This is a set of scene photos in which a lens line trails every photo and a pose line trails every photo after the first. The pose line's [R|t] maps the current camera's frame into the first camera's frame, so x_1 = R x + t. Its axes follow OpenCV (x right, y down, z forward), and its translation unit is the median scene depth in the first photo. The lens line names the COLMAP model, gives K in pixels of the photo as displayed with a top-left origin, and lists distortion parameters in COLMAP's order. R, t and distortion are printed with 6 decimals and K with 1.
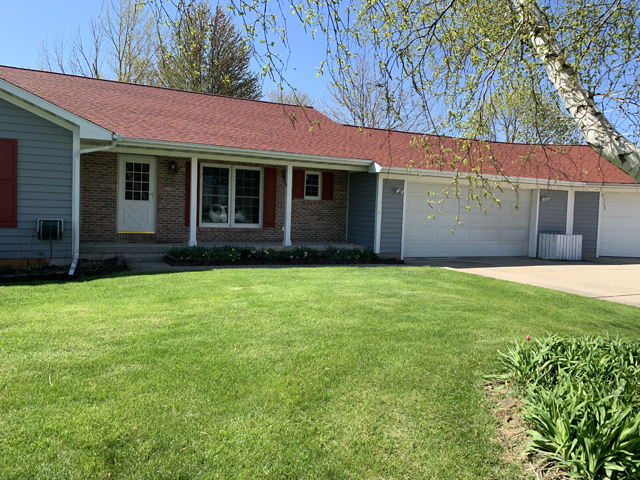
lens RADIAL K [[487.9, 0, 320.0], [0, 487.9, 240.0], [0, 0, 1]] dist [0.009553, -0.000594]
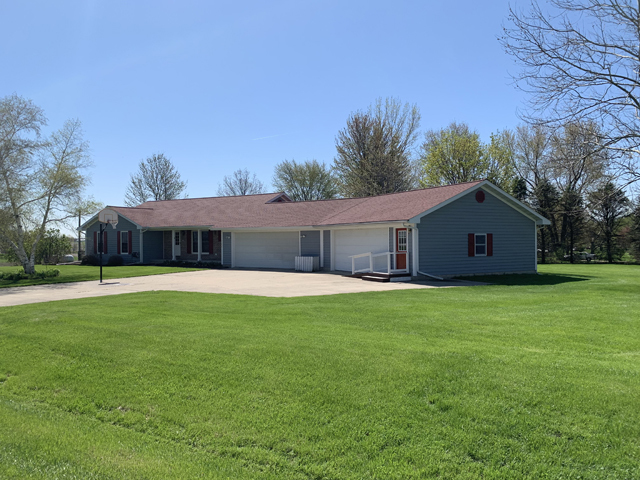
lens RADIAL K [[487.9, 0, 320.0], [0, 487.9, 240.0], [0, 0, 1]] dist [0.009553, -0.000594]
pose [[0.549380, -0.035066, -0.834836, 2.283821], [-0.018354, 0.998371, -0.054014, 0.027167], [0.835371, 0.044997, 0.547842, 0.119475]]
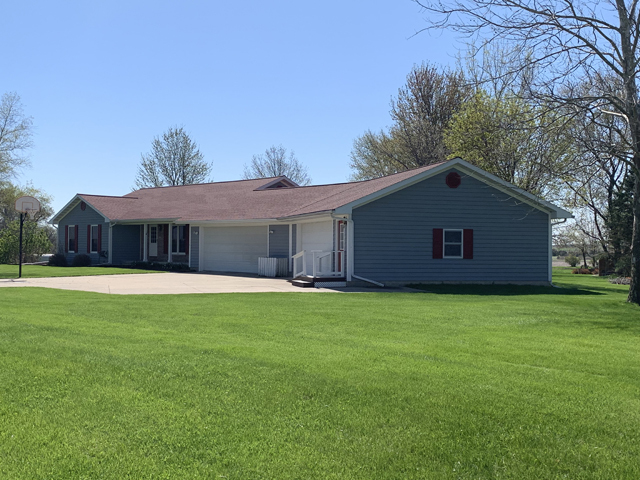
lens RADIAL K [[699.8, 0, 320.0], [0, 699.8, 240.0], [0, 0, 1]] dist [0.011252, 0.009356]
pose [[0.359334, -0.035361, -0.932539, 2.736753], [-0.044646, 0.997486, -0.055027, 0.048103], [0.932140, 0.061407, 0.356852, 0.508972]]
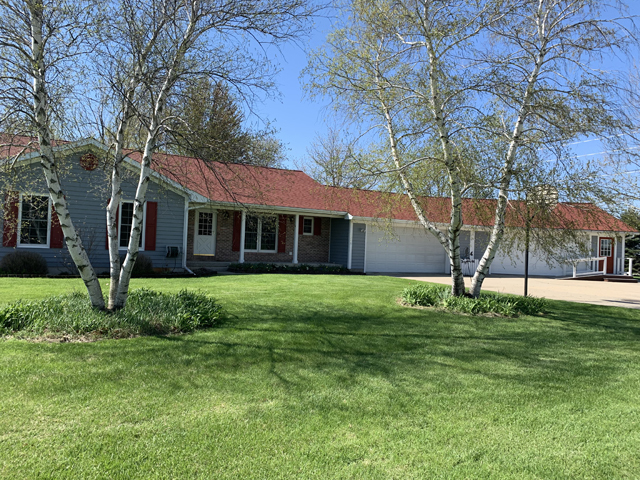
lens RADIAL K [[487.9, 0, 320.0], [0, 487.9, 240.0], [0, 0, 1]] dist [0.009553, -0.000594]
pose [[0.996122, 0.008394, 0.087584, -0.122897], [-0.002833, 0.997983, -0.063419, 0.034576], [-0.087940, 0.062925, 0.994136, -0.605272]]
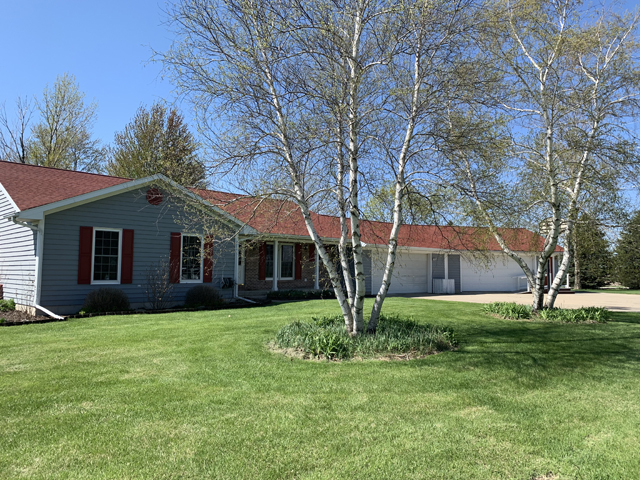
lens RADIAL K [[483.2, 0, 320.0], [0, 483.2, 240.0], [0, 0, 1]] dist [0.085202, 0.000275]
pose [[0.947729, -0.006145, 0.319018, -0.581674], [0.043010, 0.993150, -0.108644, 0.023945], [-0.316165, 0.116687, 0.941501, -0.622692]]
